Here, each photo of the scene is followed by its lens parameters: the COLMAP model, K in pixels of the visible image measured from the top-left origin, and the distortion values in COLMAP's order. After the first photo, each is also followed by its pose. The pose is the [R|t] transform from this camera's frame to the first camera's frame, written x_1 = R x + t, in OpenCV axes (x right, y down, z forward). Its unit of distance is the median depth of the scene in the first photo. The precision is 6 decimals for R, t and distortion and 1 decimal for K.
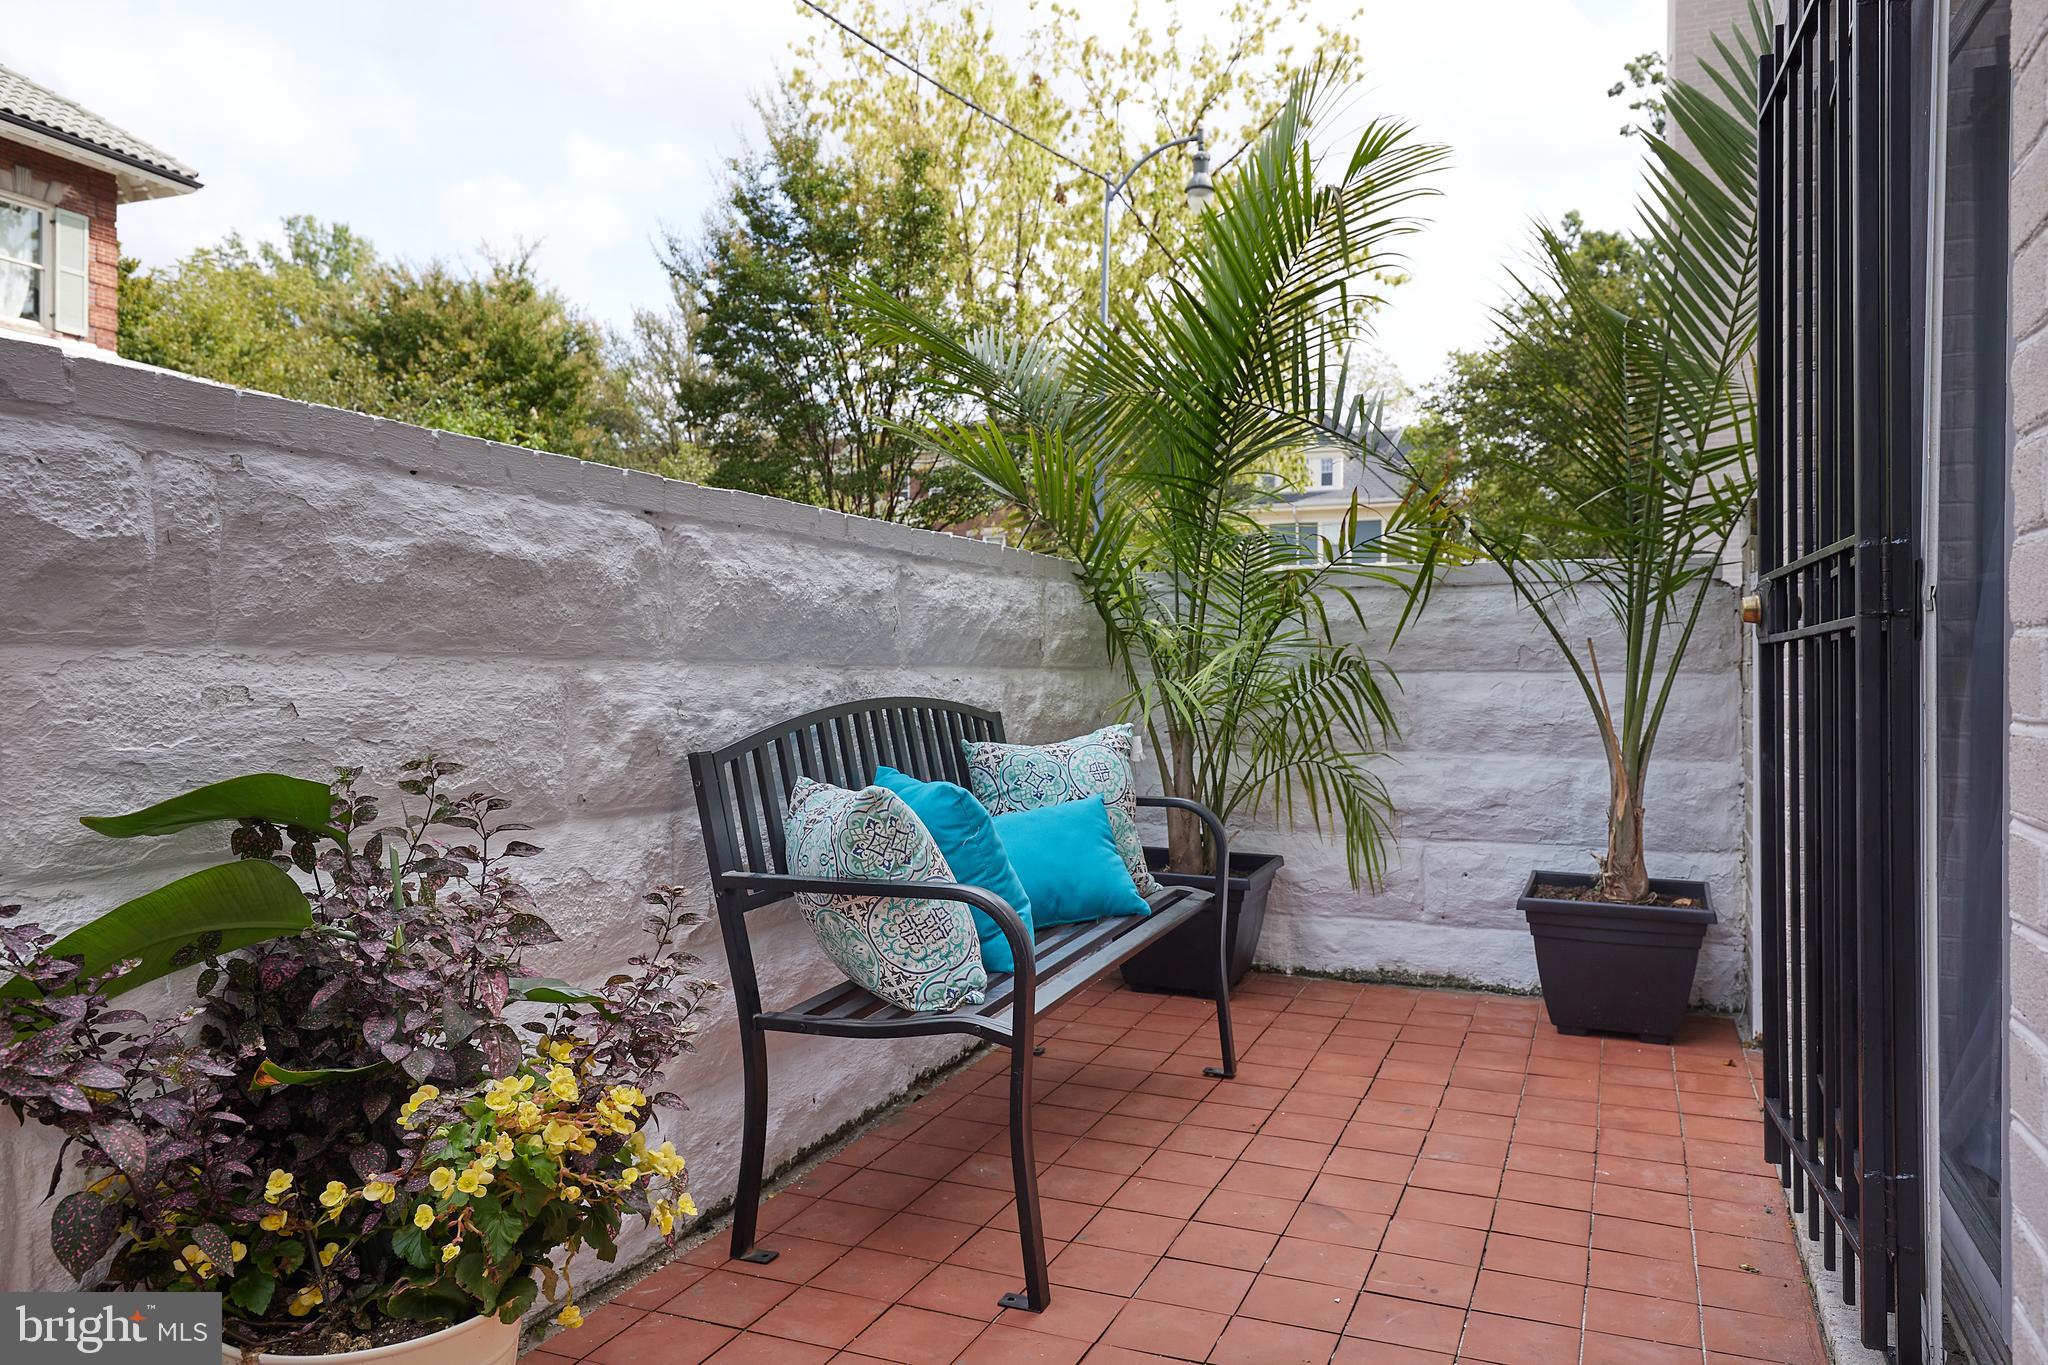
lens RADIAL K [[1472.1, 0, 1024.0], [0, 1472.1, 682.5], [0, 0, 1]] dist [0.004738, 0.005358]
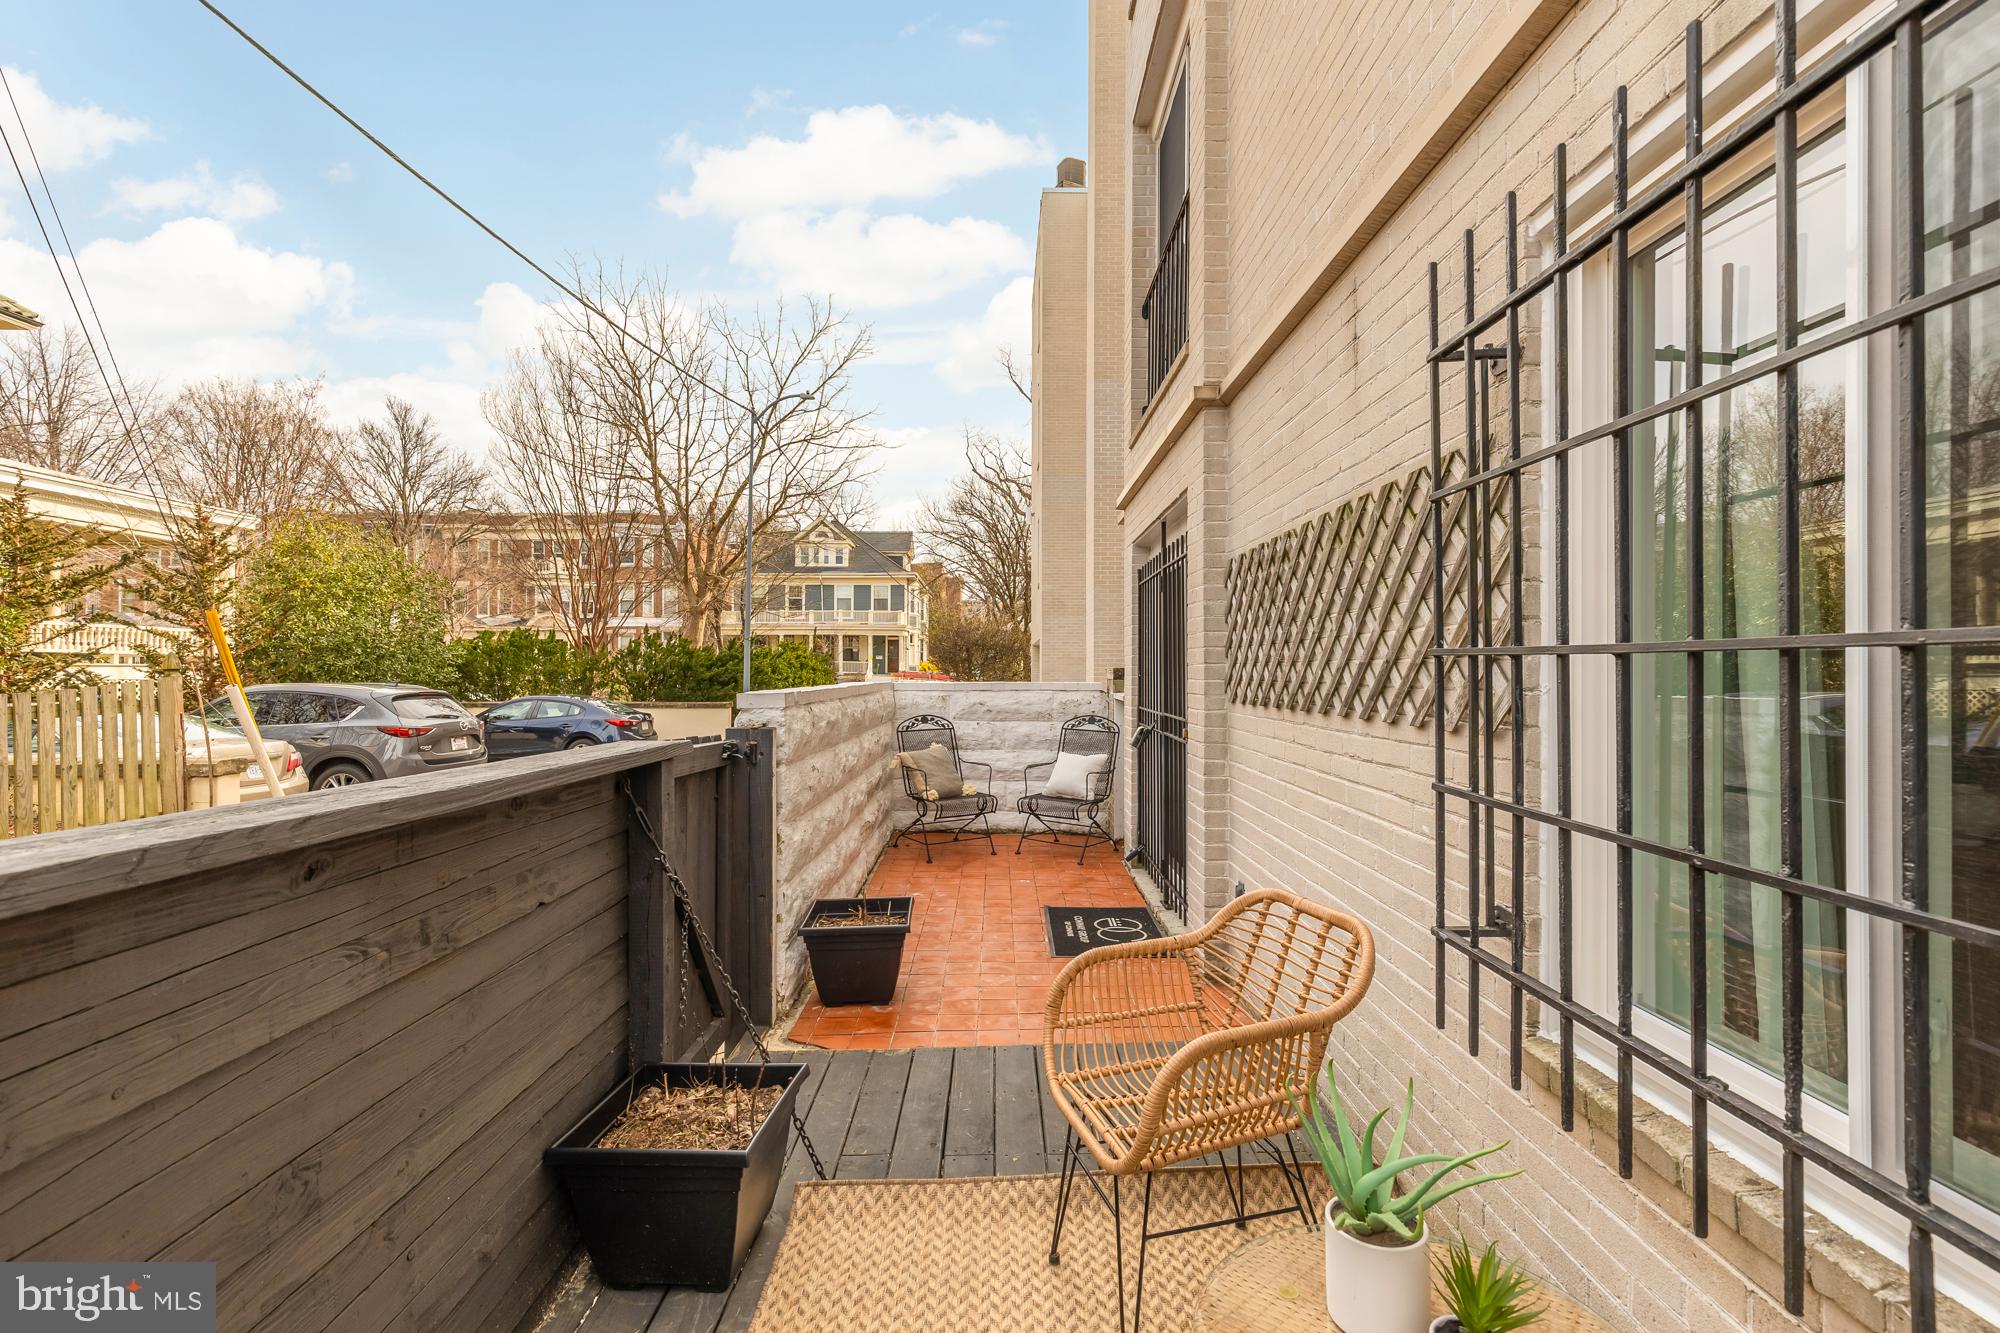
lens RADIAL K [[926.0, 0, 989.4], [0, 926.0, 662.8], [0, 0, 1]] dist [0.009967, 0.000186]
pose [[0.924464, 0.001340, 0.381268, -0.093629], [0.001414, 0.999975, -0.006945, -0.023040], [-0.381268, 0.006959, 0.924439, -0.134950]]
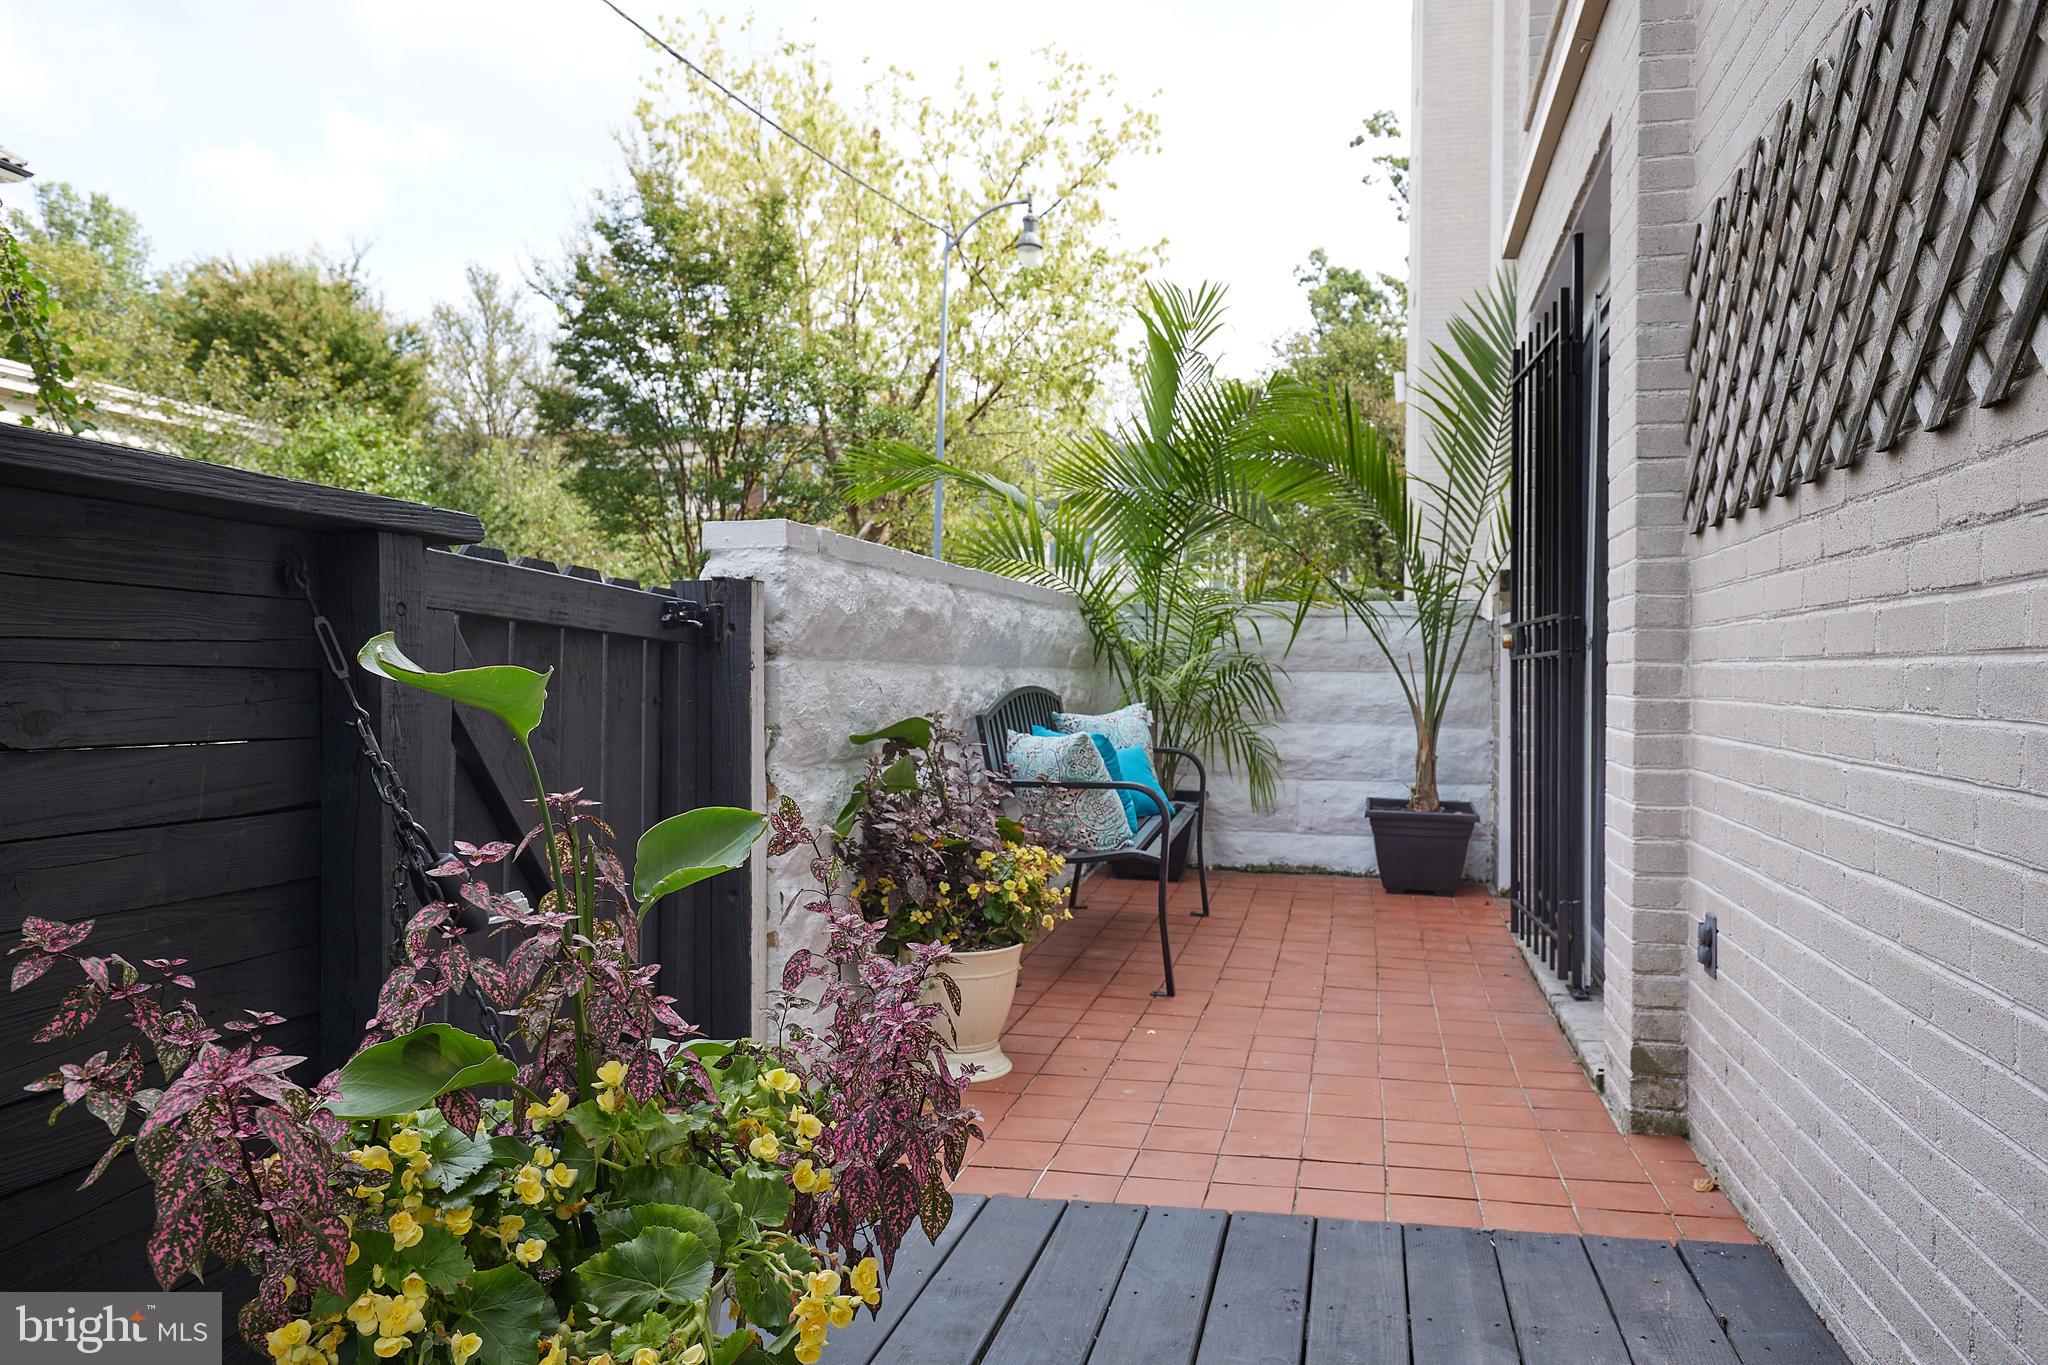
lens RADIAL K [[1449.1, 0, 1024.0], [0, 1449.1, 682.5], [0, 0, 1]] dist [-0.000719, 0.000605]
pose [[0.986715, 0.005601, 0.162366, -0.058325], [-0.006486, 0.999967, 0.004922, -0.000302], [-0.162333, -0.005910, 0.986718, -0.101992]]
